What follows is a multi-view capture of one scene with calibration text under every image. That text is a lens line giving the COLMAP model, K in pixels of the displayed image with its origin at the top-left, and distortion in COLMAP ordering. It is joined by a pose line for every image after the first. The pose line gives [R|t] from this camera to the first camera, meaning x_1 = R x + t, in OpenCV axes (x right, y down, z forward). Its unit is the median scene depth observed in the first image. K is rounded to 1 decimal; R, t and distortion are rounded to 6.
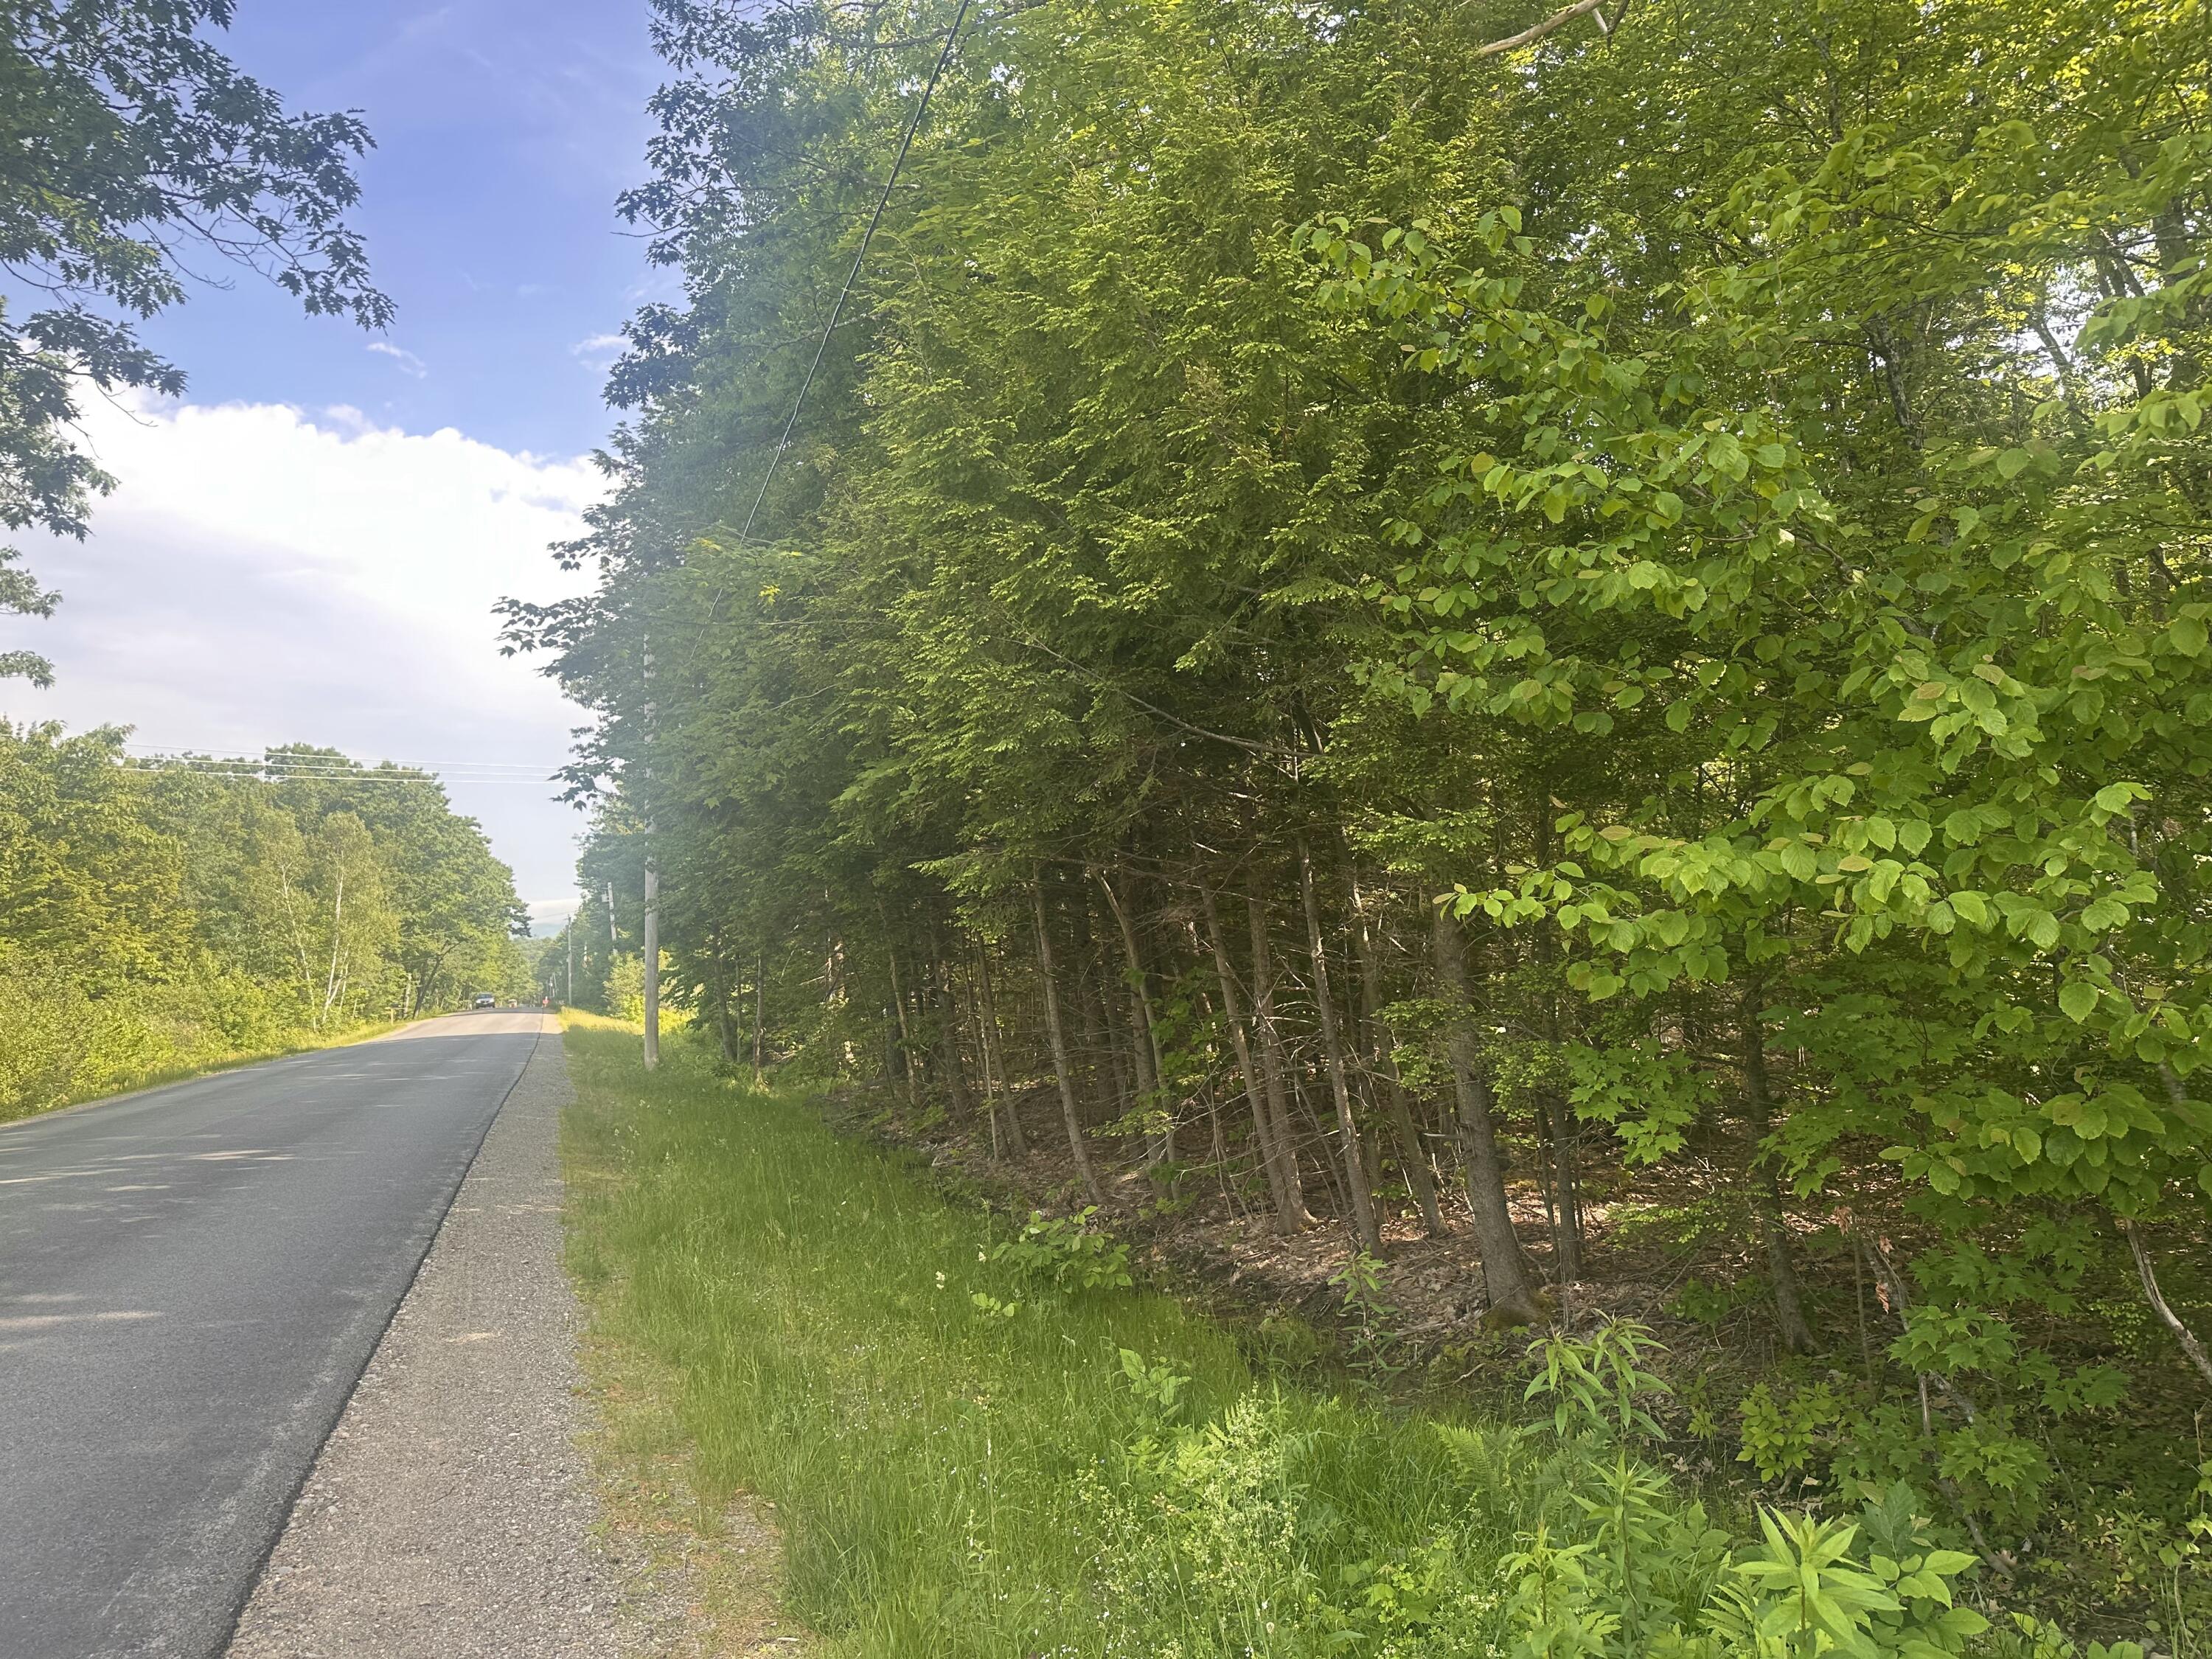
lens RADIAL K [[1578.4, 0, 1106.0], [0, 1578.4, 829.5], [0, 0, 1]] dist [0.155796, -0.271881]
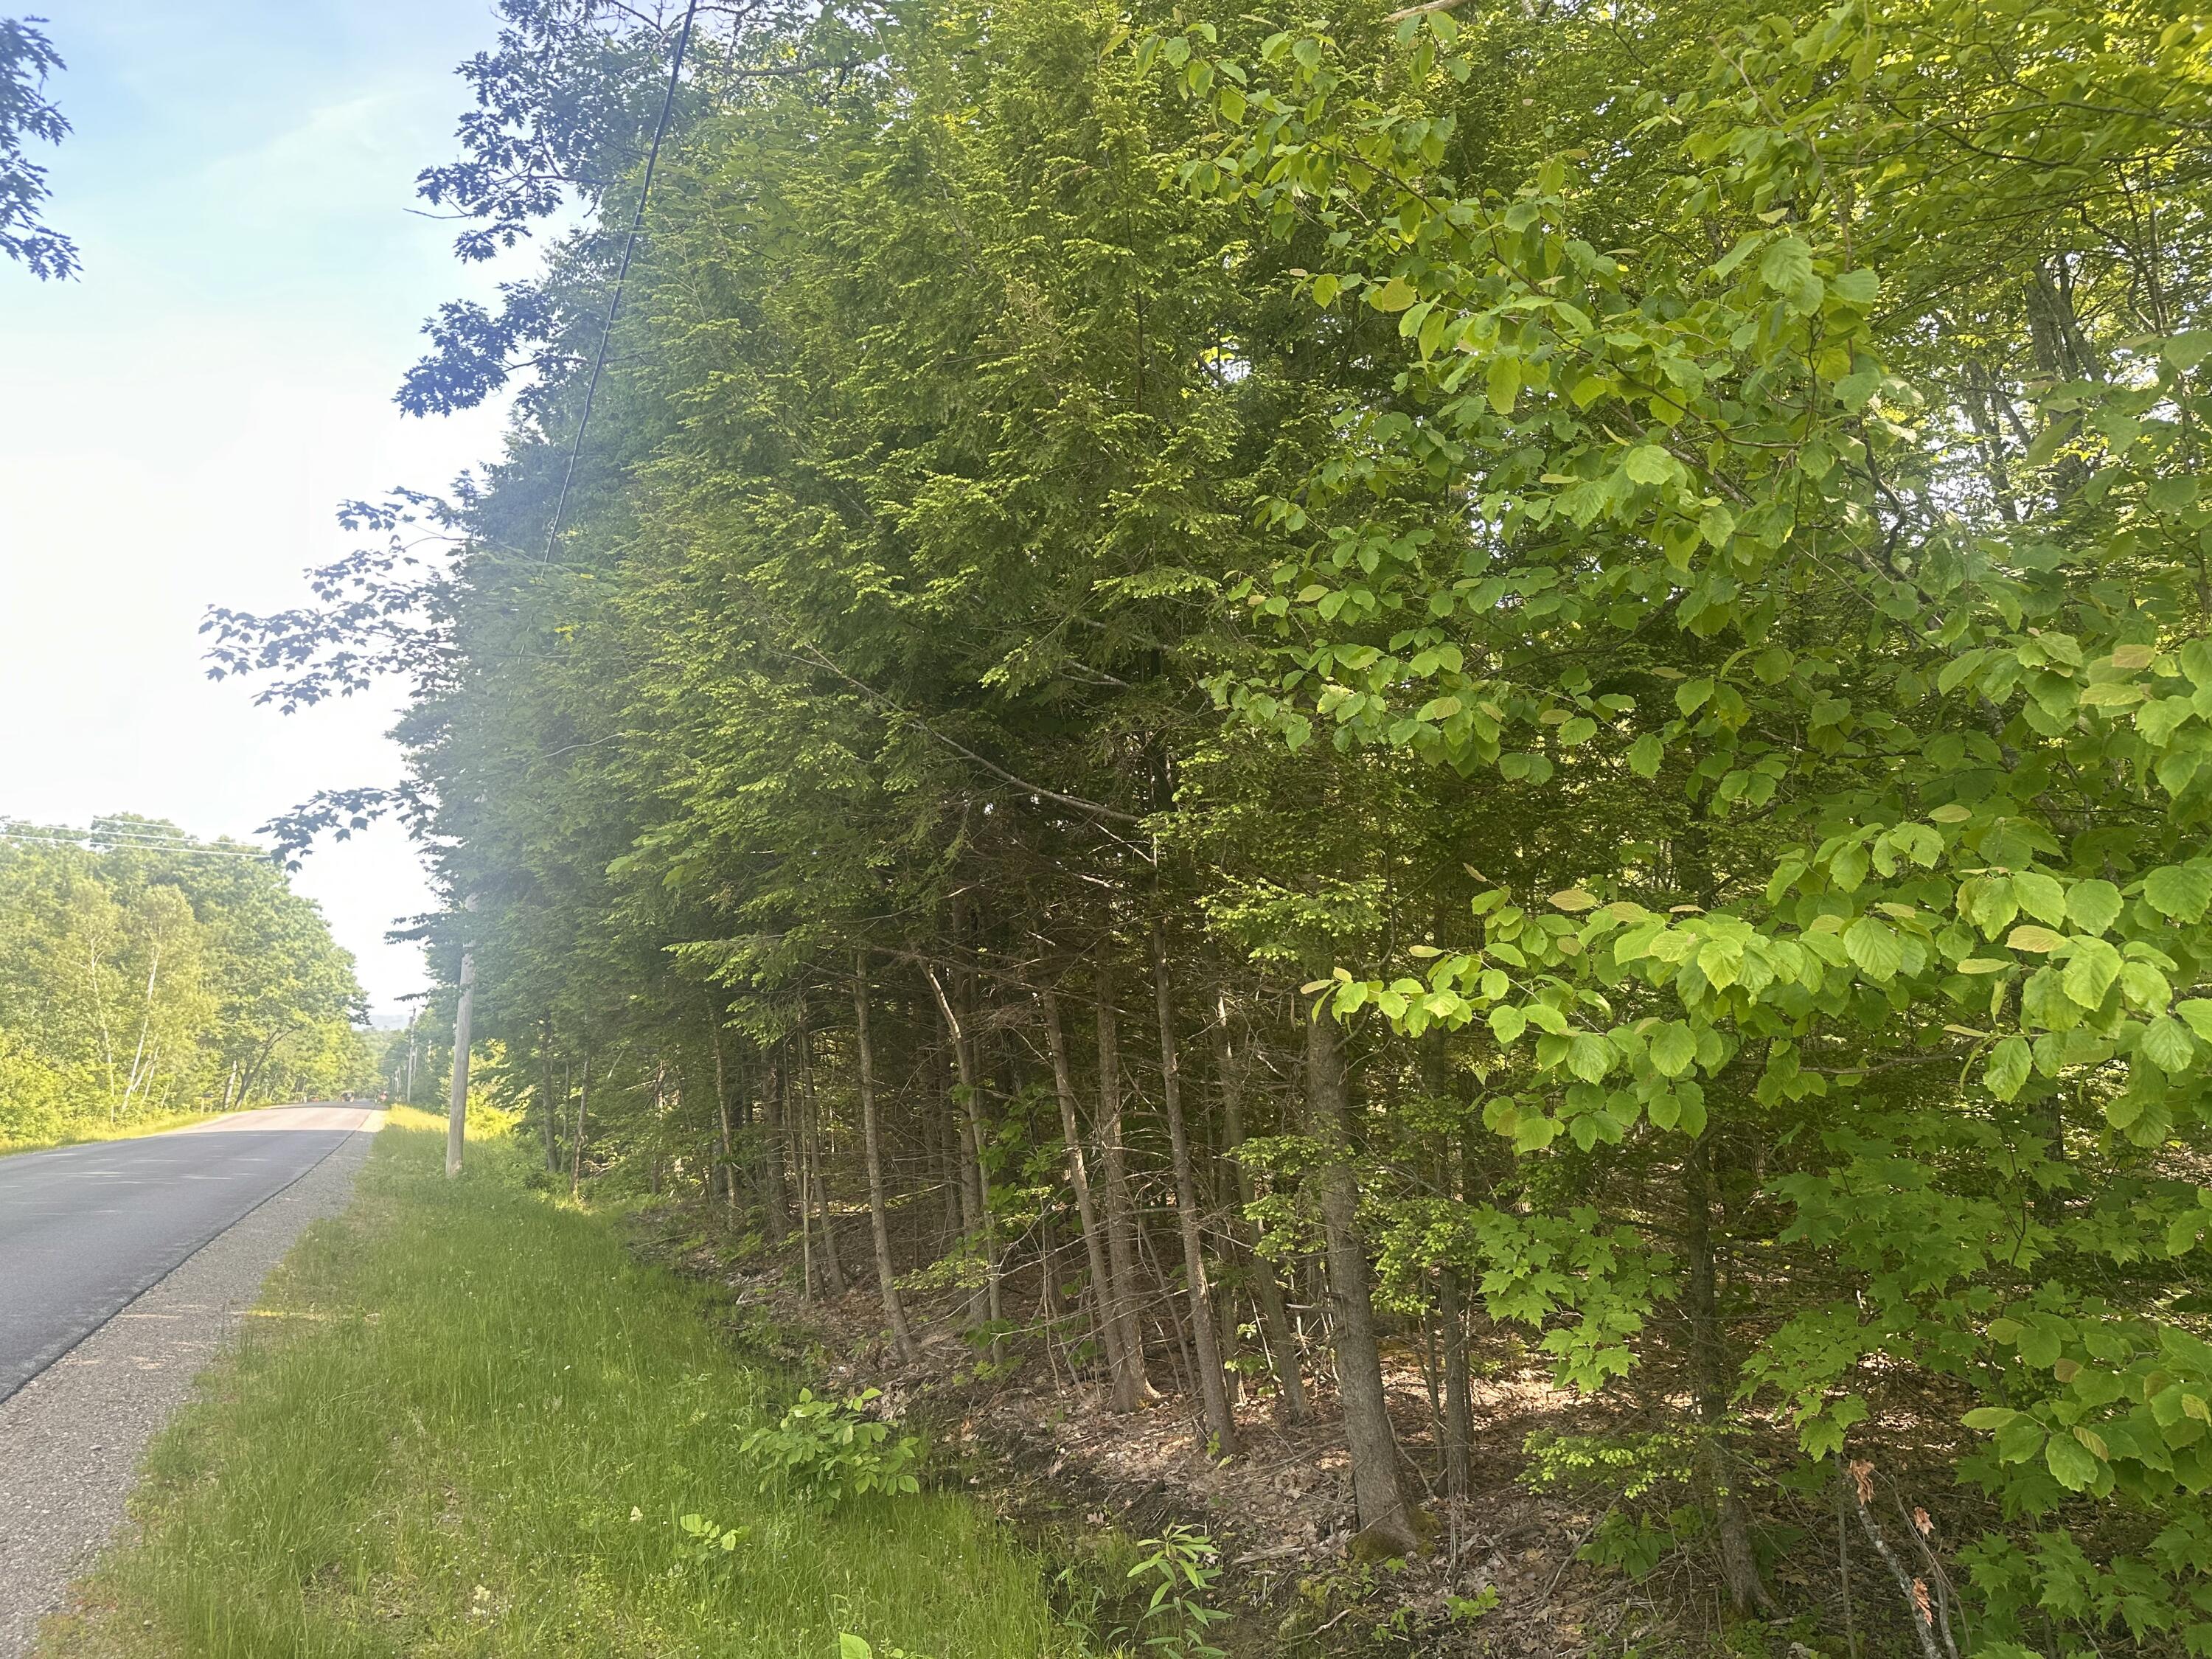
lens RADIAL K [[1562.1, 0, 1139.4], [0, 1562.1, 826.5], [0, 0, 1]] dist [0.104682, -0.127221]
pose [[0.994974, 0.050089, 0.086700, 0.041296], [-0.043435, 0.996084, -0.077008, 0.014788], [-0.090218, 0.072855, 0.993254, 0.185227]]
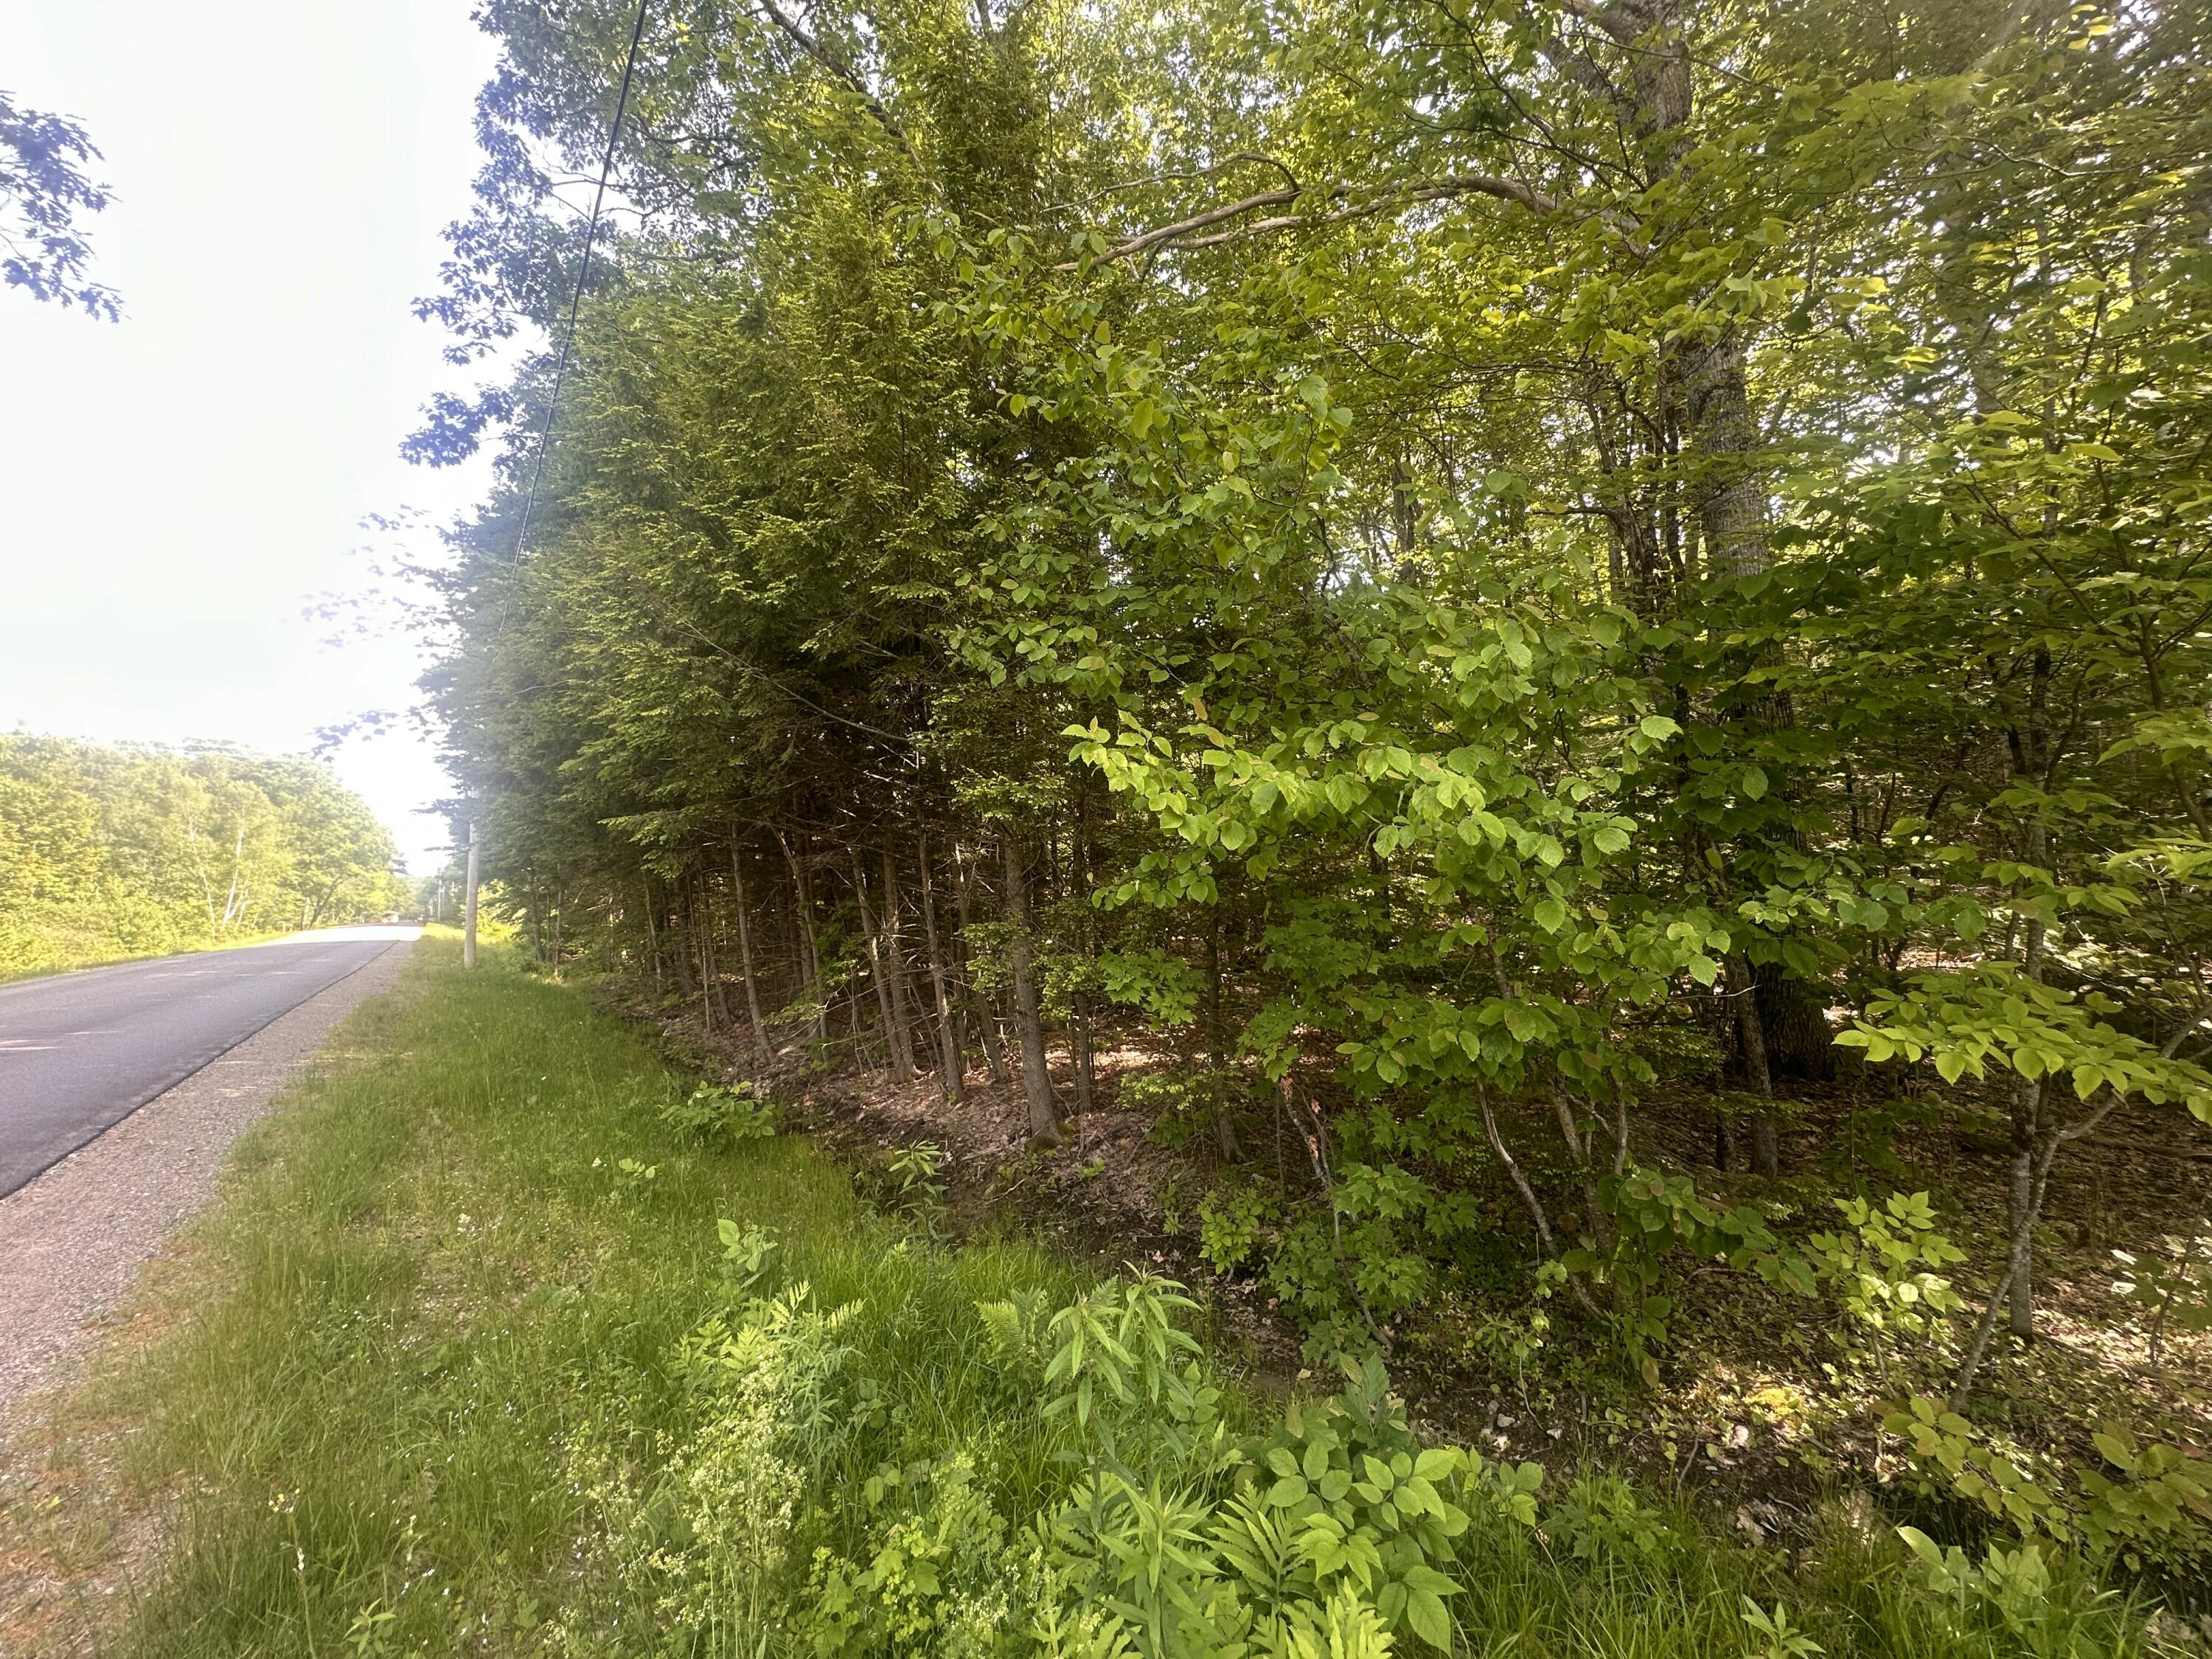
lens RADIAL K [[886.8, 0, 1110.1], [0, 886.8, 822.4], [0, 0, 1]] dist [0.024236, -0.011168]
pose [[0.952956, 0.042013, 0.300183, 0.050008], [-0.040459, 0.999116, -0.011395, 0.020695], [-0.300397, -0.001286, 0.953813, 0.198569]]
